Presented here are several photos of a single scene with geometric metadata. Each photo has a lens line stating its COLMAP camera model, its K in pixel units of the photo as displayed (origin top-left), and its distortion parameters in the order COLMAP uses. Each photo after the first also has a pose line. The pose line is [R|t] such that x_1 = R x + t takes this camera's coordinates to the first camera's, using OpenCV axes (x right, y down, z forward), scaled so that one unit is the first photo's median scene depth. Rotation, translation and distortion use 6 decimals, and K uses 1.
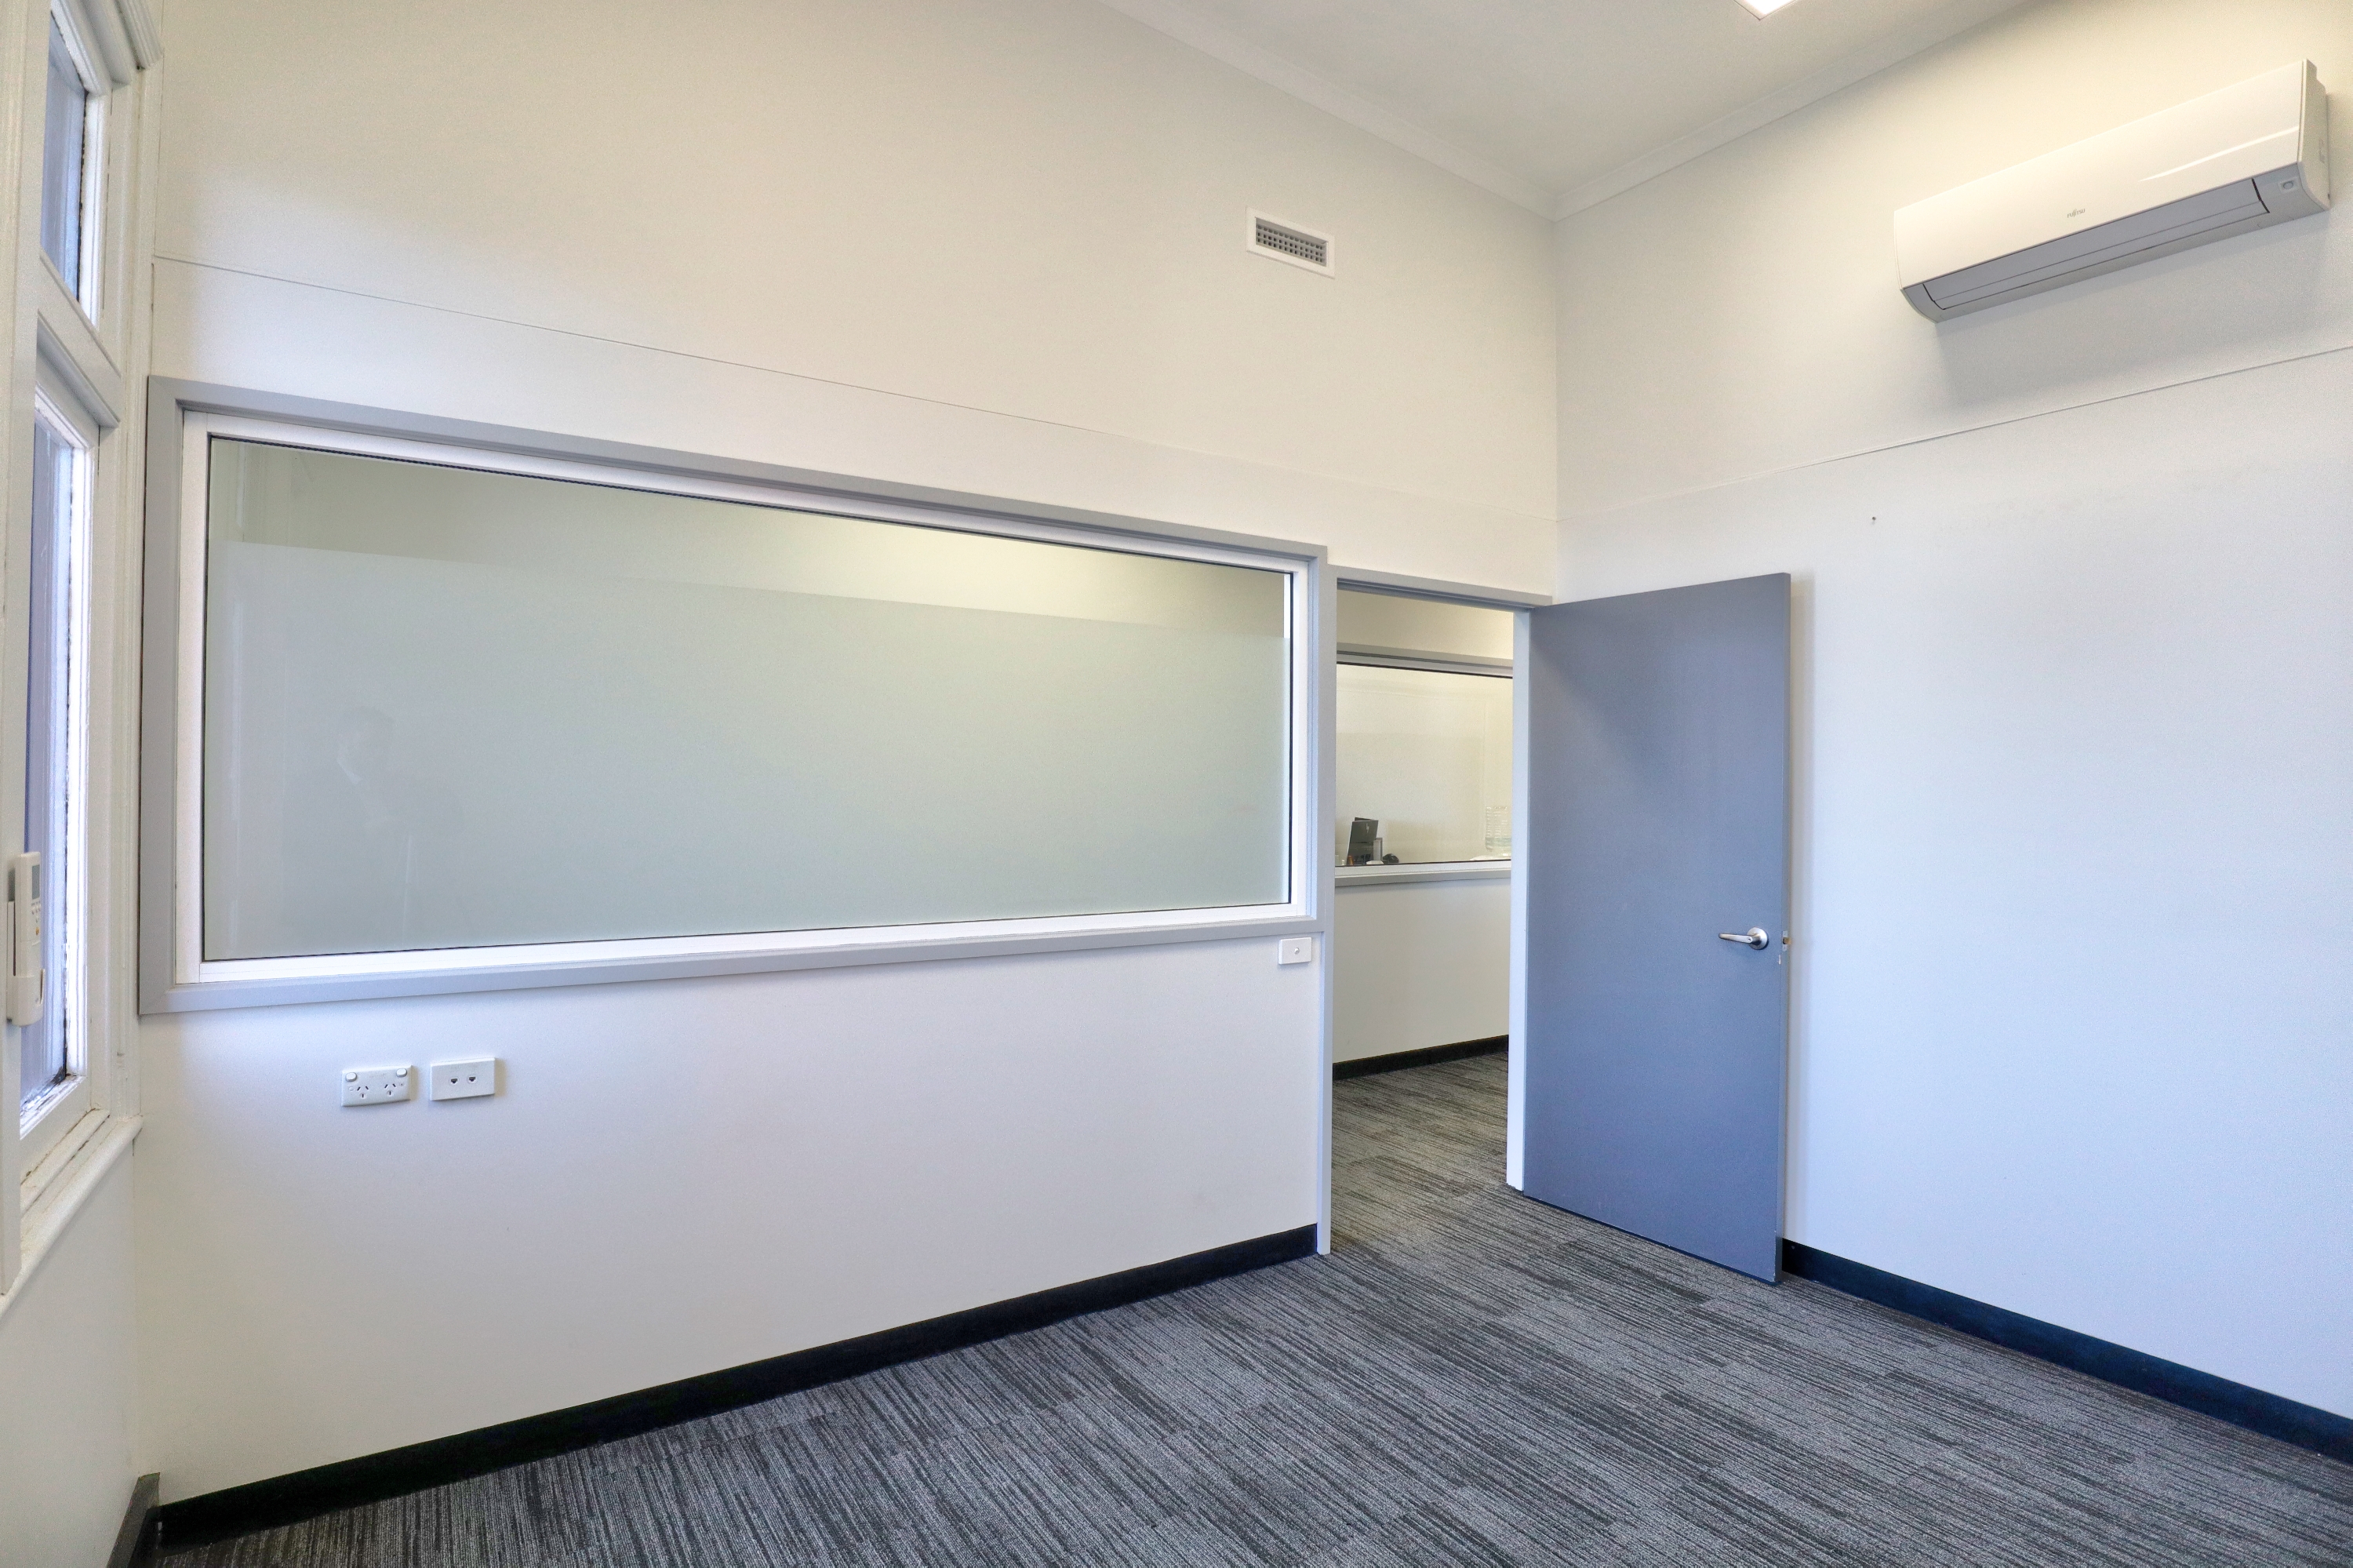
lens RADIAL K [[1194.1, 0, 1207.2], [0, 1194.1, 790.6], [0, 0, 1]] dist [-0.028545, 0.001310]
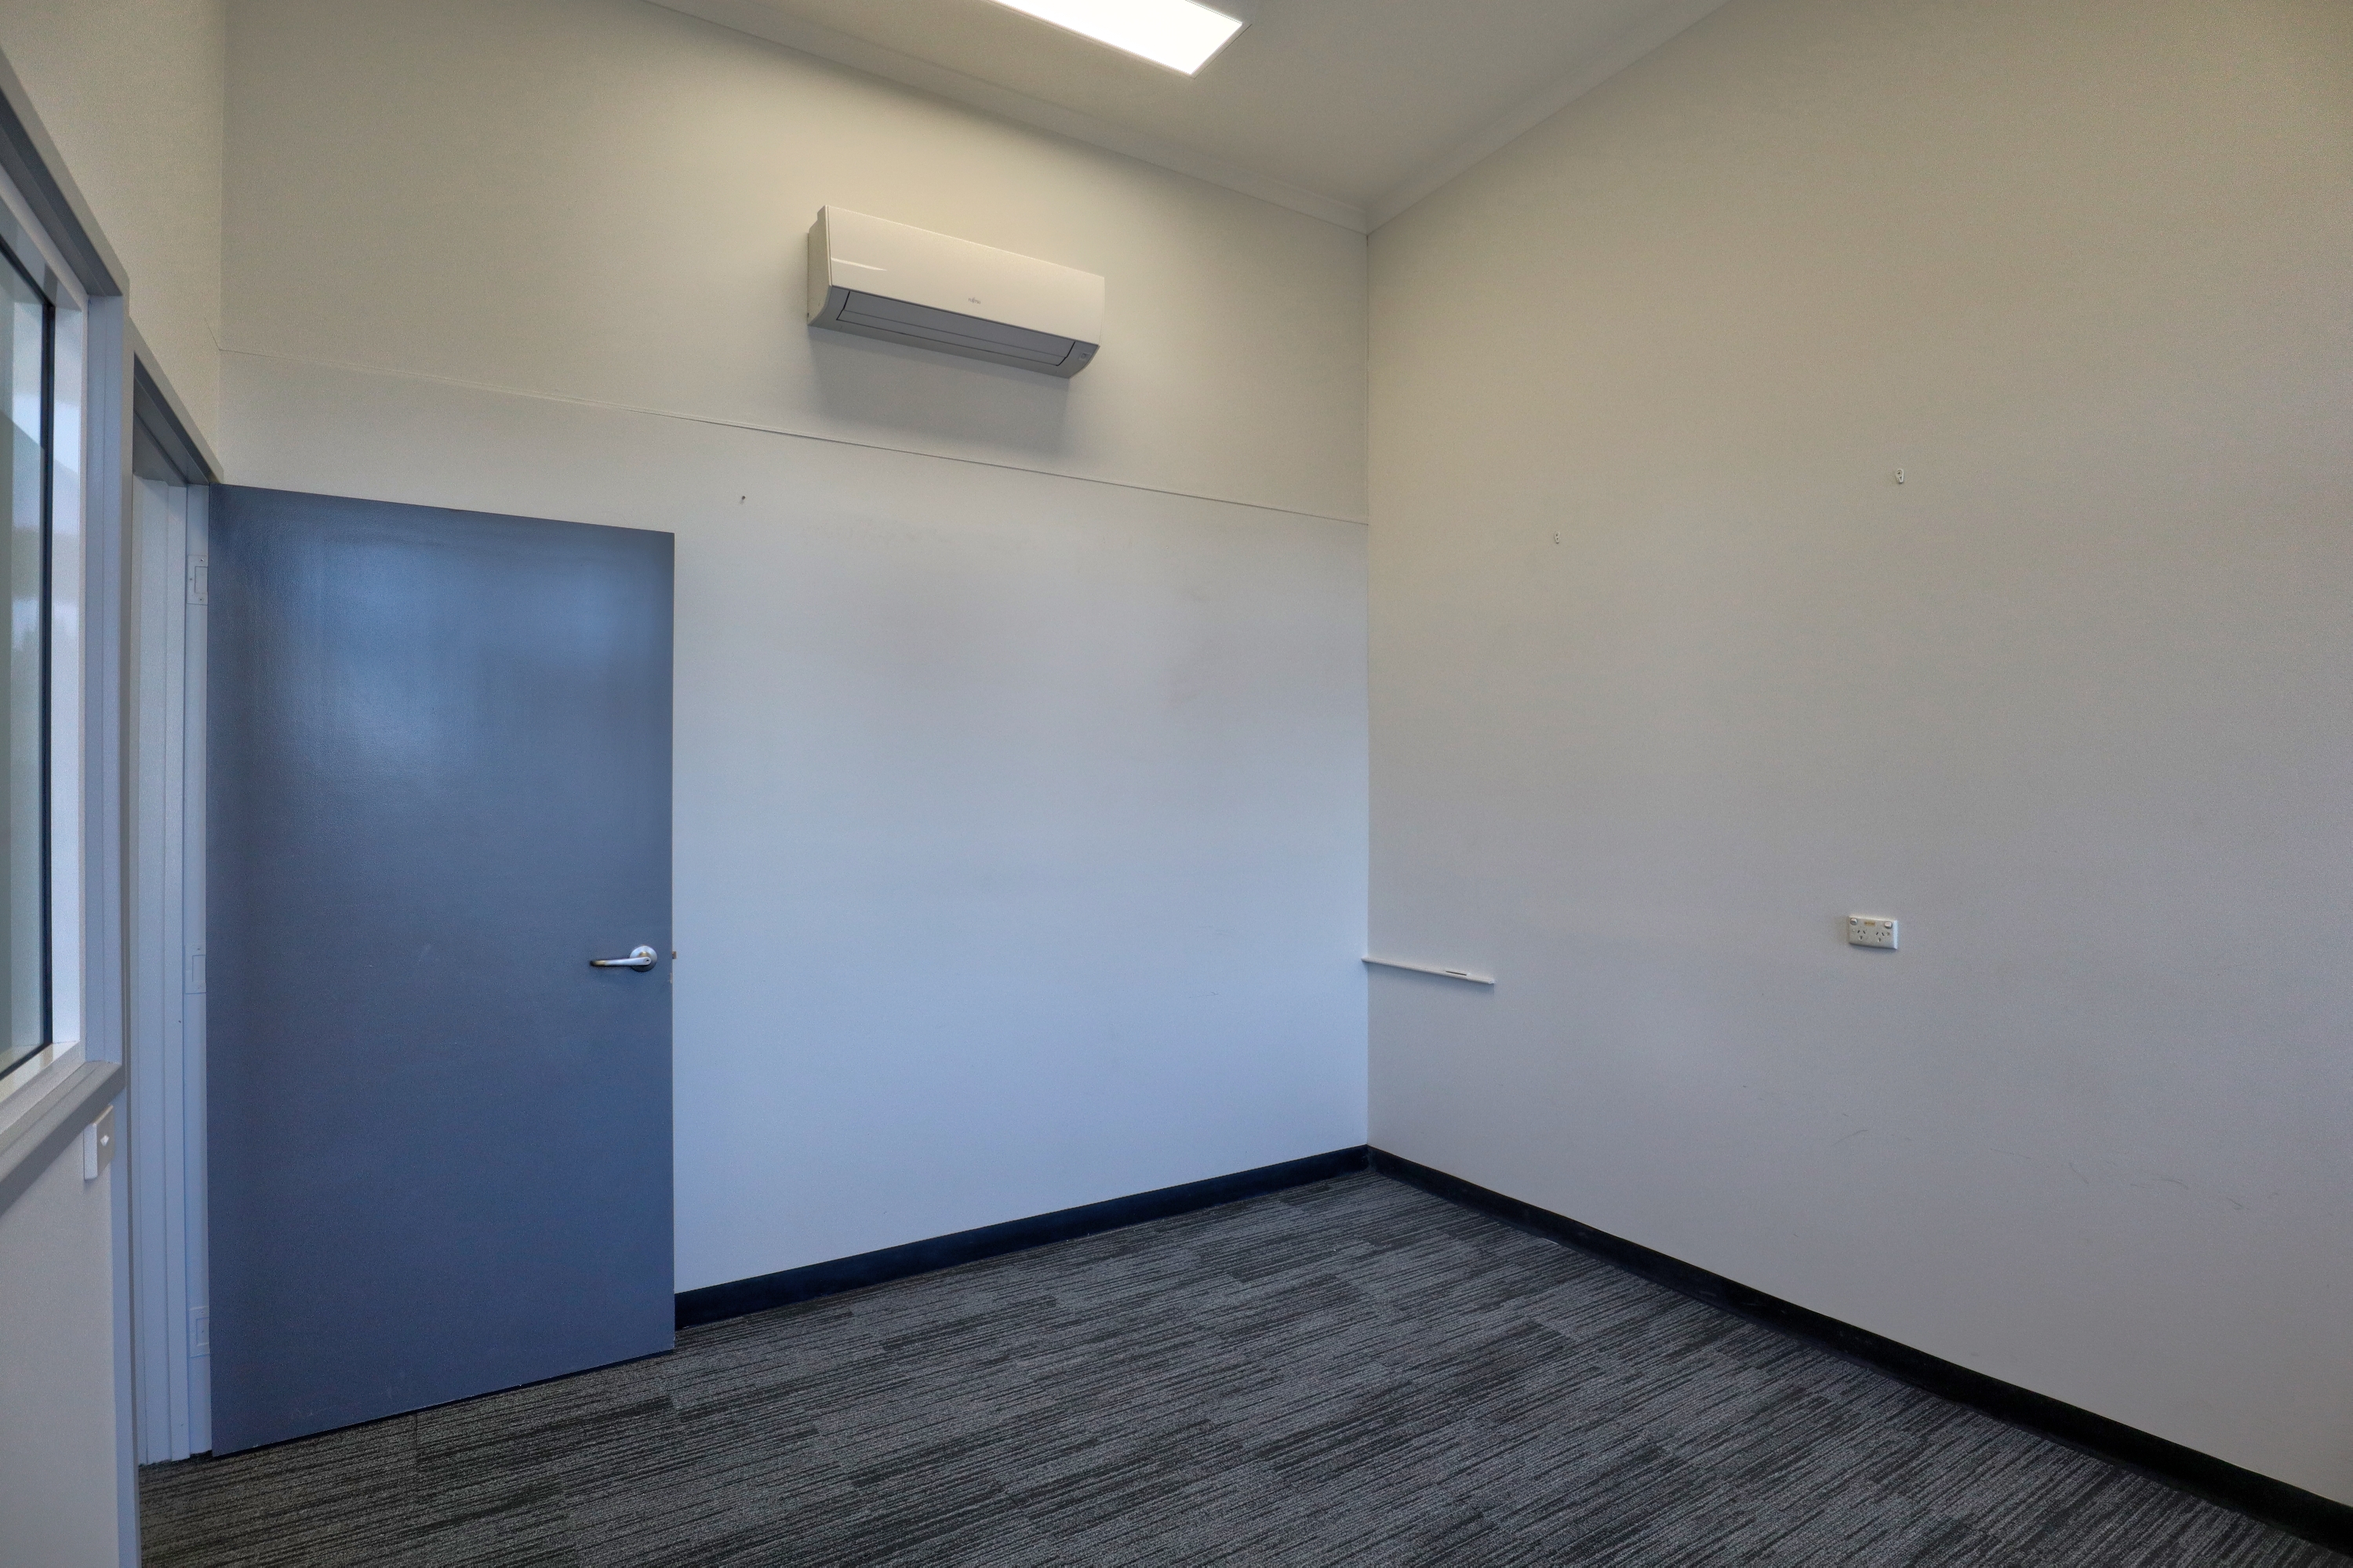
lens RADIAL K [[1194.1, 0, 1207.2], [0, 1194.1, 790.6], [0, 0, 1]] dist [-0.028545, 0.001310]
pose [[0.002004, -0.011400, 0.999933, -0.500064], [0.000138, 0.999935, 0.011400, -0.005069], [-0.999998, 0.000115, 0.002005, 0.790798]]
